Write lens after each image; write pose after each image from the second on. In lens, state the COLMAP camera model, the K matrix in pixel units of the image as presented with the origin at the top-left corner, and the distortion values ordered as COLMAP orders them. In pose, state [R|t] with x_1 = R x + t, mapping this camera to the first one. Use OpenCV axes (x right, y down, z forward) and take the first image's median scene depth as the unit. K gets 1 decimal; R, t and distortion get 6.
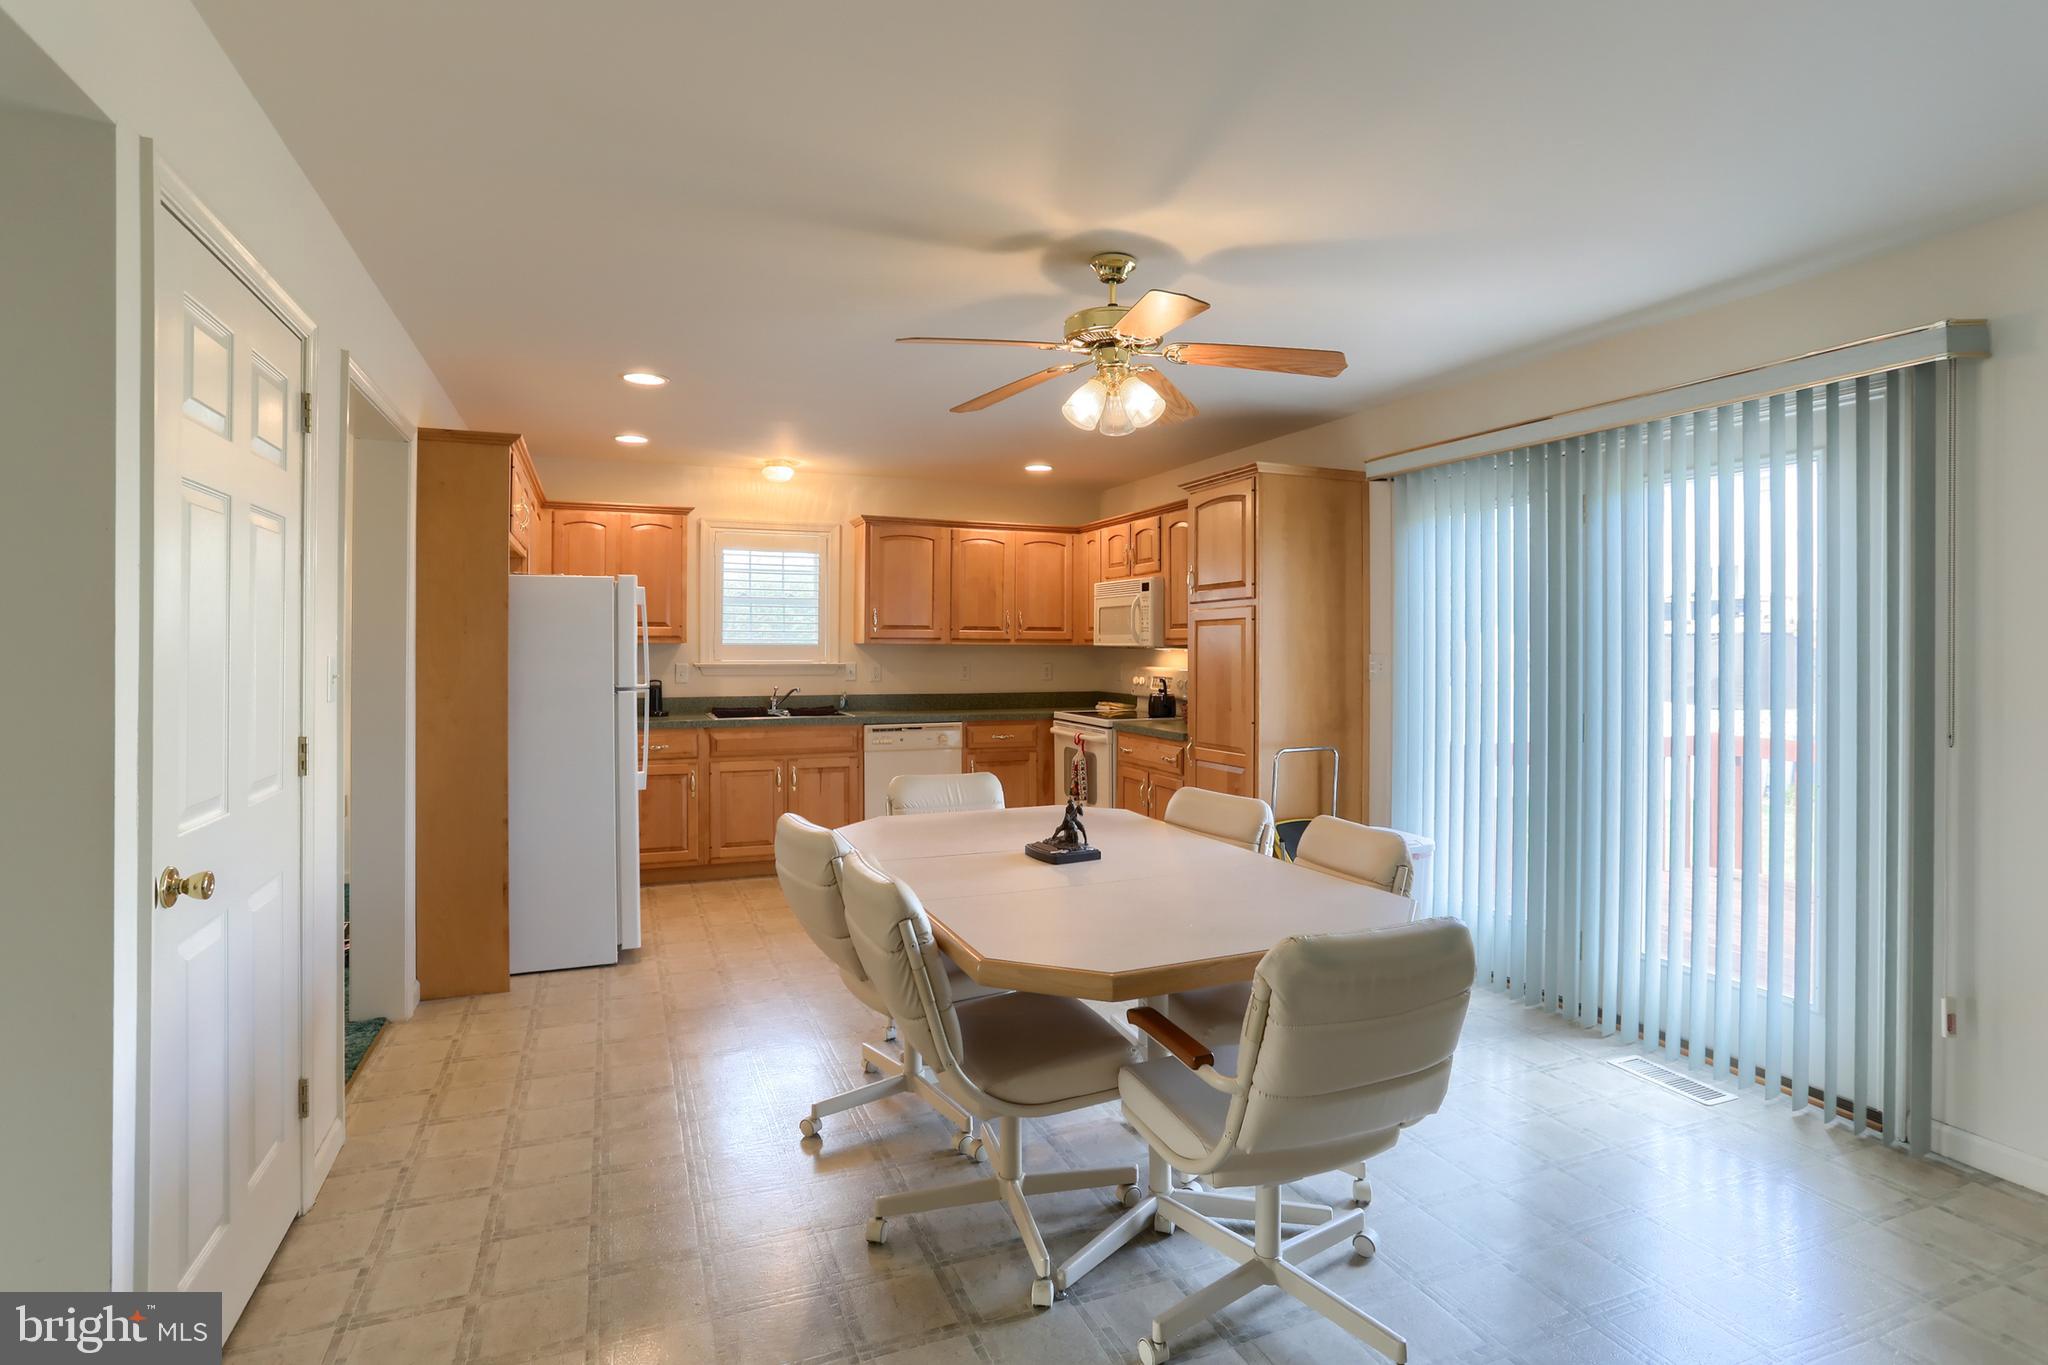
lens RADIAL K [[1023.4, 0, 1013.0], [0, 1023.4, 650.3], [0, 0, 1]] dist [-0.002001, 0.000018]
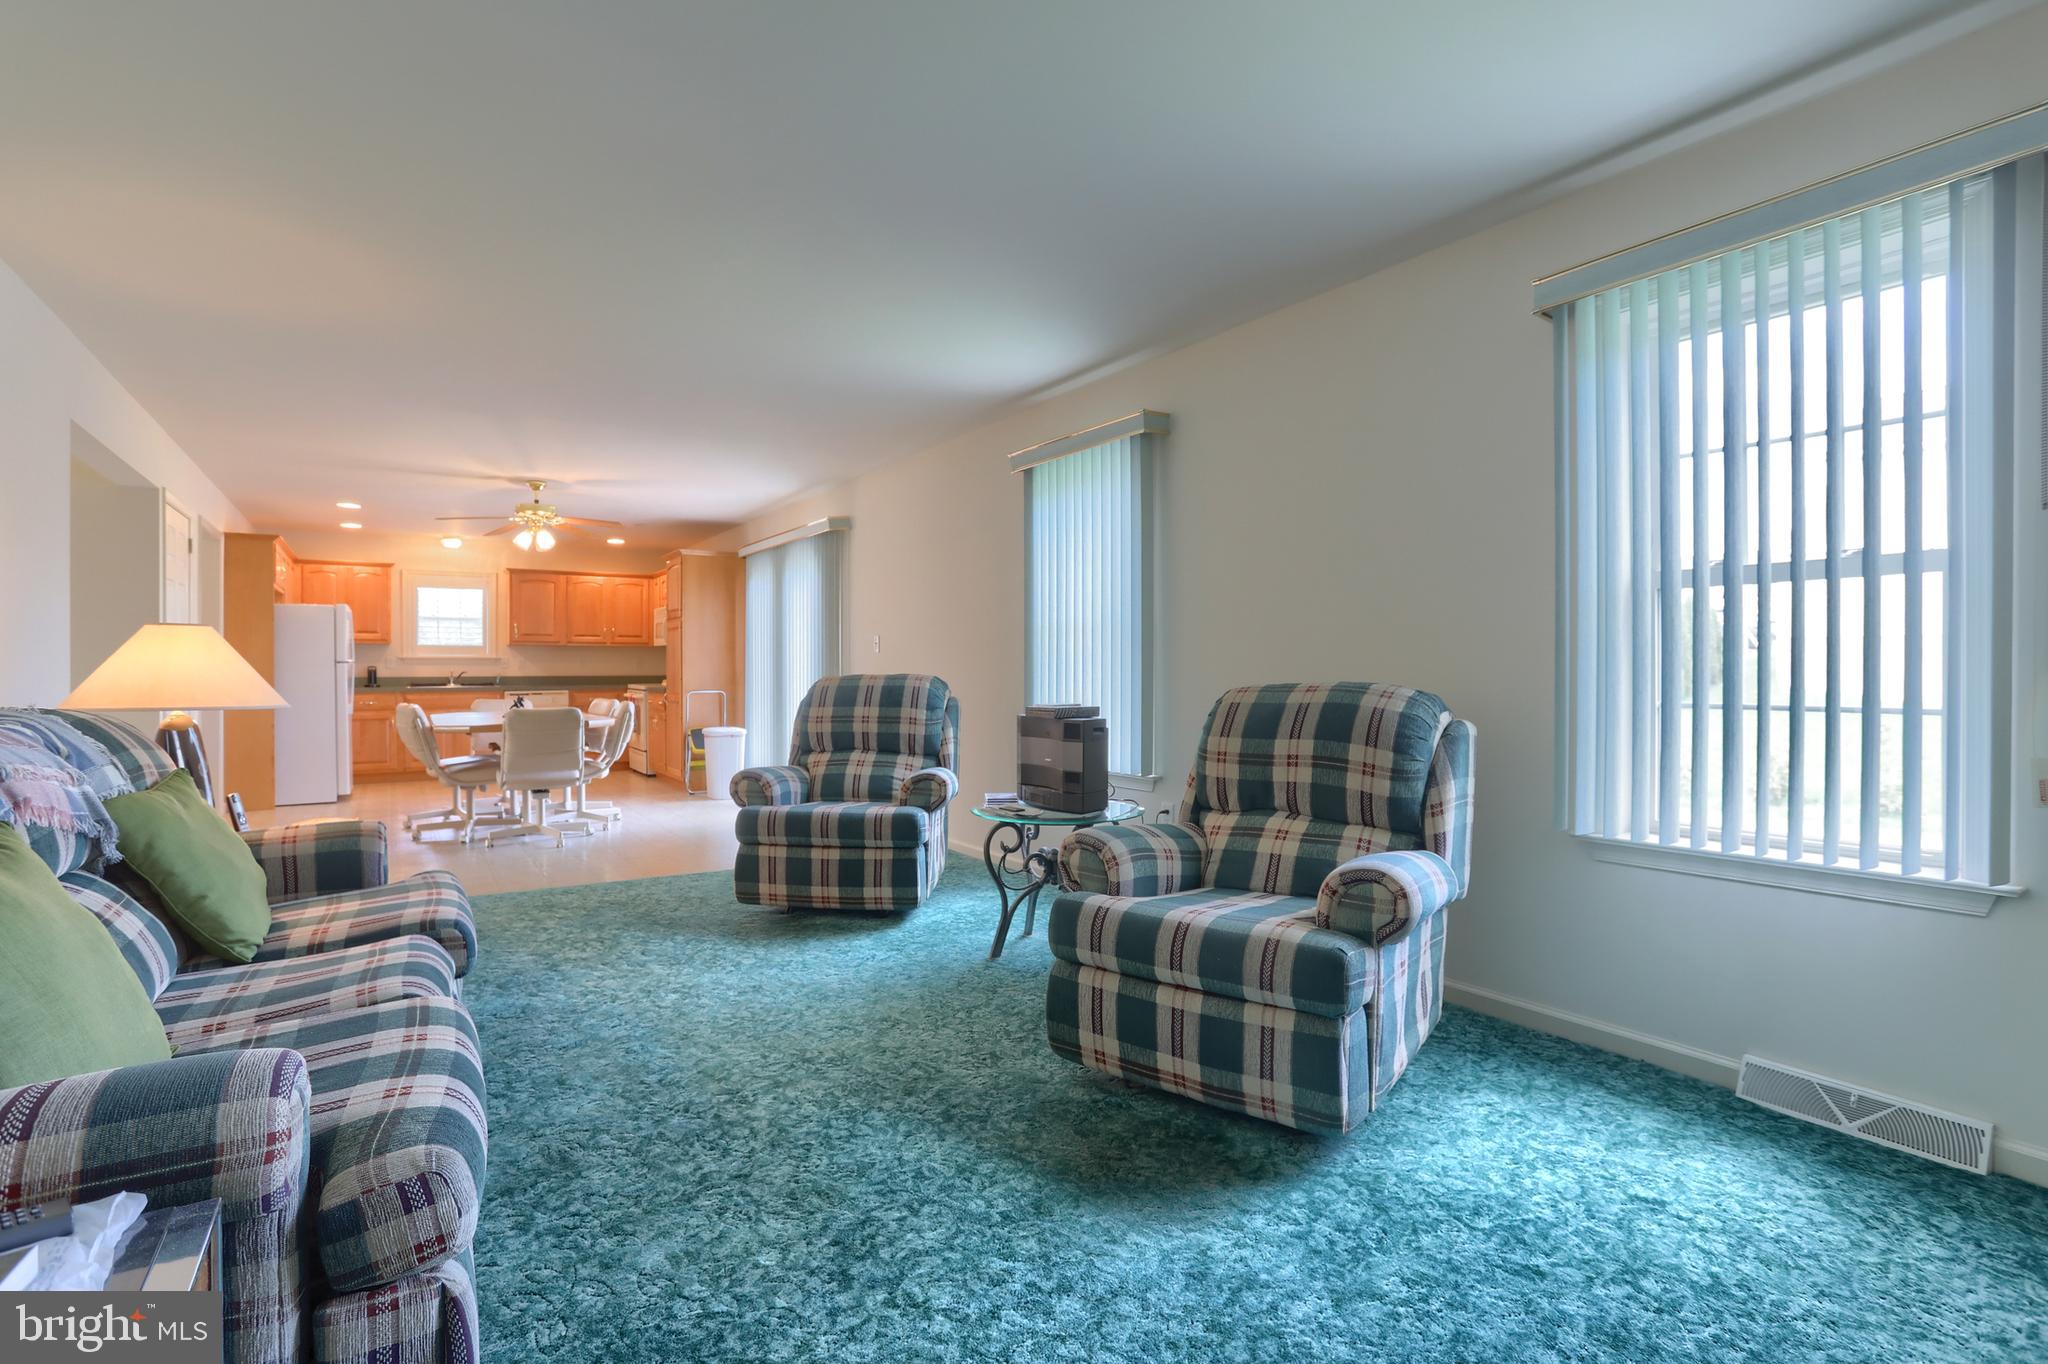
lens RADIAL K [[1042.1, 0, 1024.0], [0, 1042.1, 682.0], [0, 0, 1]] dist [-0.001807, 0.000020]
pose [[0.985901, -0.007848, 0.167148, 0.405266], [0.006752, 0.999952, 0.007125, 0.048559], [-0.167196, -0.005895, 0.985906, -0.830712]]
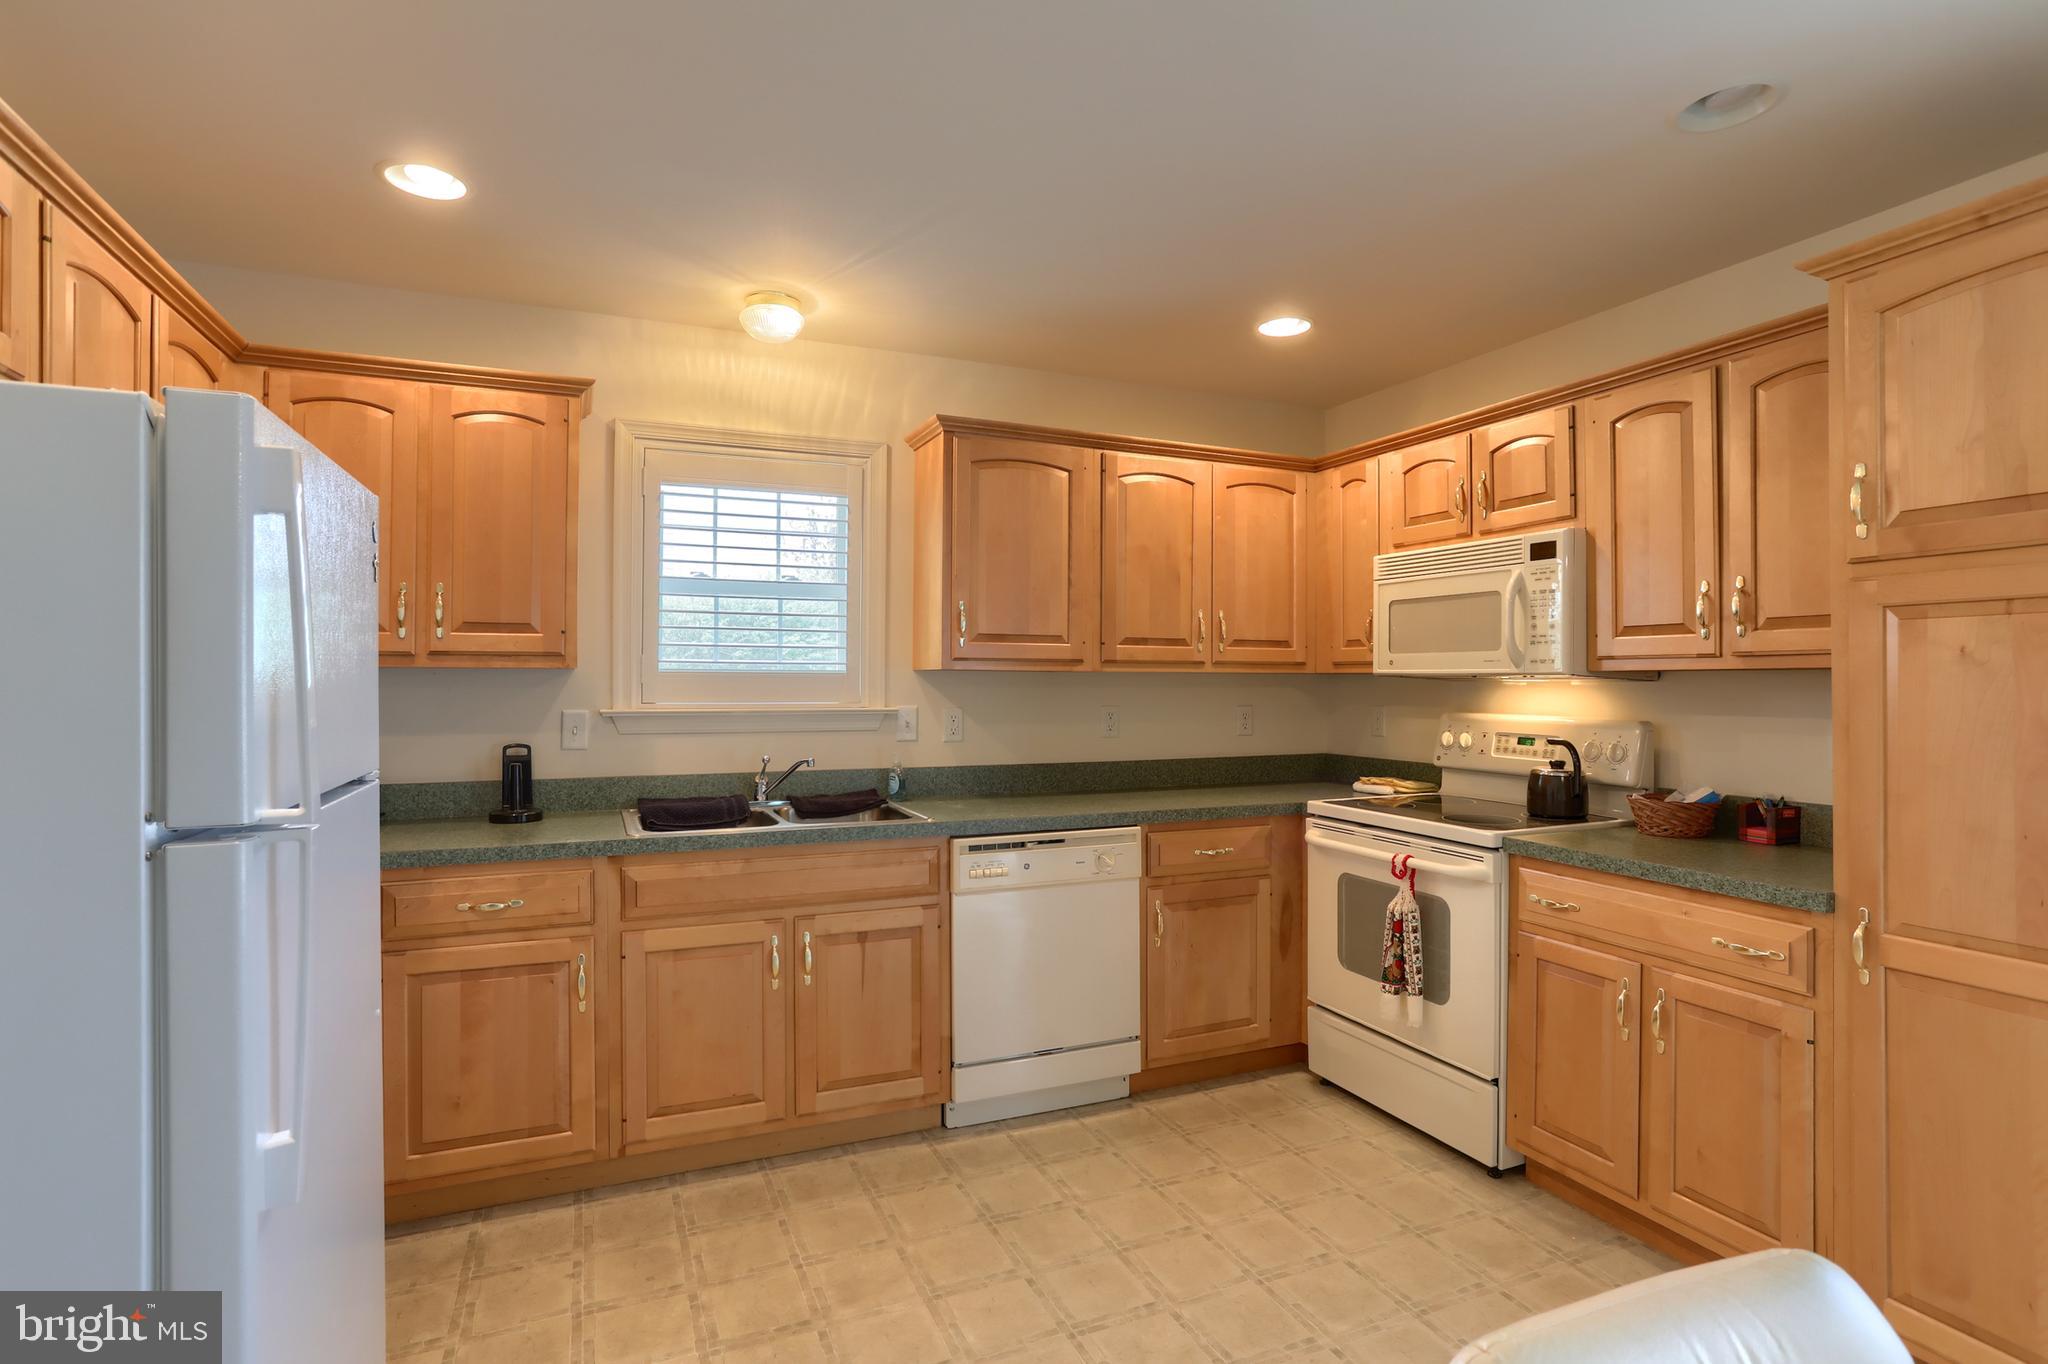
lens RADIAL K [[1021.6, 0, 1031.6], [0, 1021.6, 671.0], [0, 0, 1]] dist [-0.012269, 0.000264]
pose [[0.999233, -0.000968, 0.039147, -0.122473], [0.001427, 0.999931, -0.011700, 0.000056], [-0.039133, 0.011747, 0.999165, 0.500298]]
